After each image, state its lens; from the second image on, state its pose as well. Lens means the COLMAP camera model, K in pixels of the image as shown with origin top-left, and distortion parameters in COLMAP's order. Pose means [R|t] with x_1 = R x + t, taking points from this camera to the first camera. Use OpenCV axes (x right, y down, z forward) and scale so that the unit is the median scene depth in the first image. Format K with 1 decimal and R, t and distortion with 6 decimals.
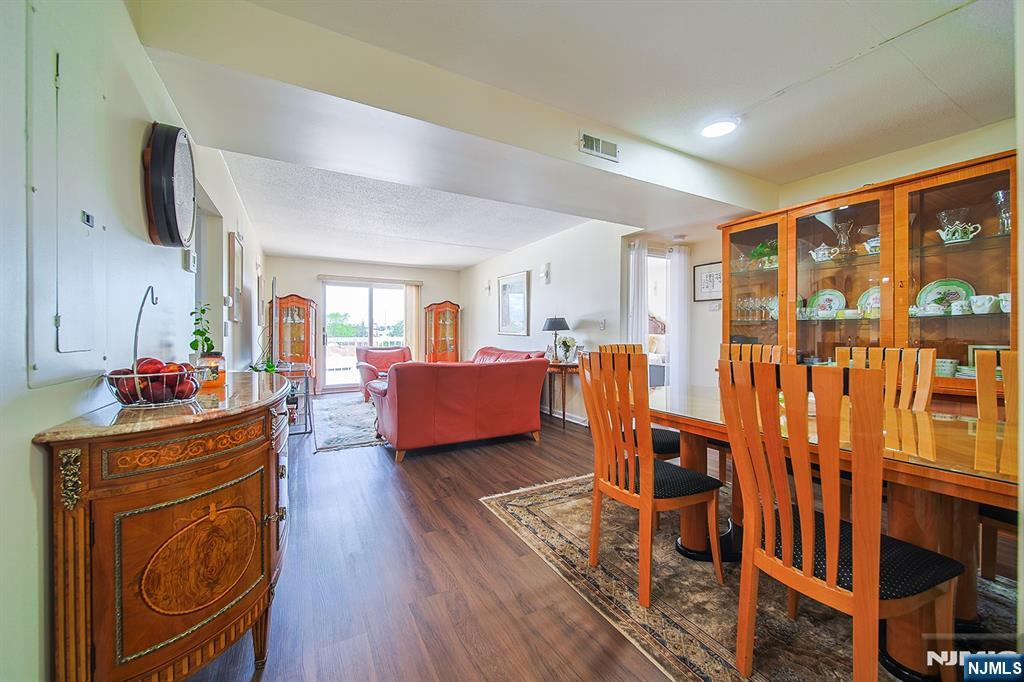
lens RADIAL K [[382.5, 0, 507.0], [0, 382.5, 334.5], [0, 0, 1]] dist [-0.001142, -0.000571]
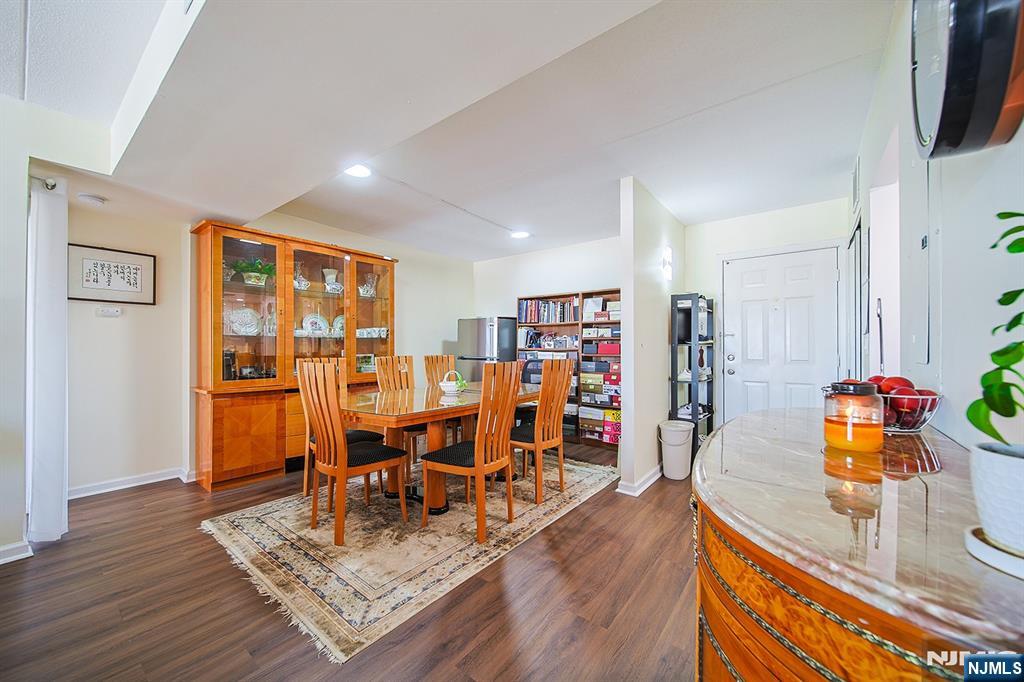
lens RADIAL K [[395.6, 0, 490.0], [0, 395.6, 346.1], [0, 0, 1]] dist [-0.000645, -0.000211]
pose [[-0.381898, 0.006661, 0.924181, -0.540405], [0.007745, 0.999962, -0.004007, 0.000694], [-0.924172, 0.005627, -0.381935, 0.842364]]
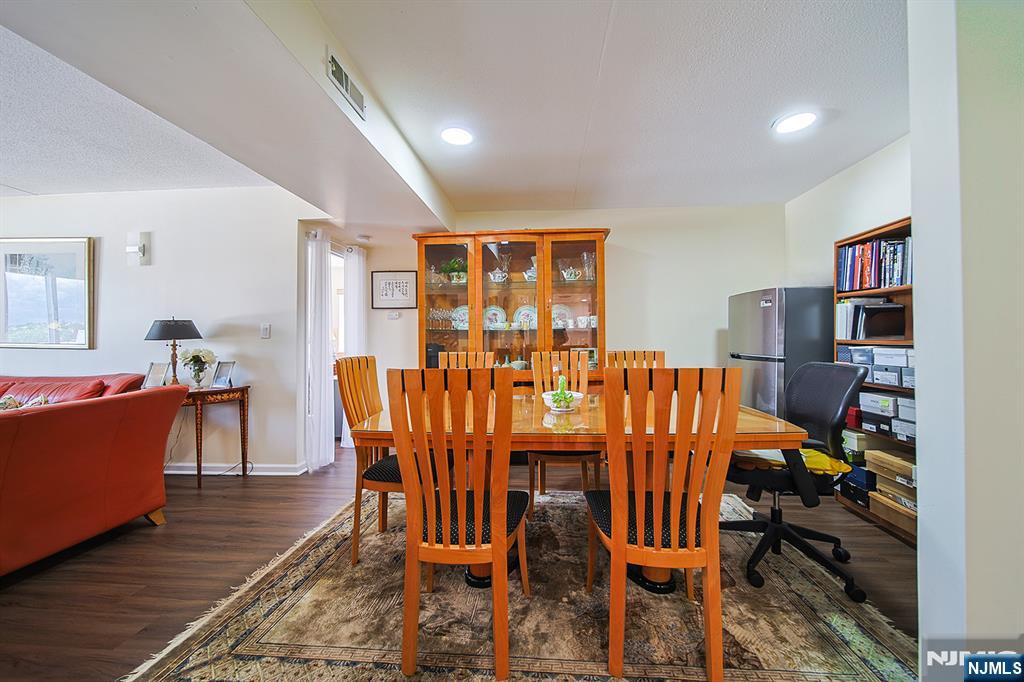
lens RADIAL K [[378.4, 0, 518.2], [0, 378.4, 339.5], [0, 0, 1]] dist [-0.000884, -0.000221]
pose [[0.539074, -0.000879, 0.842258, -0.147927], [0.010753, 0.999925, -0.005838, -0.000900], [-0.842190, 0.012204, 0.539043, 0.266706]]
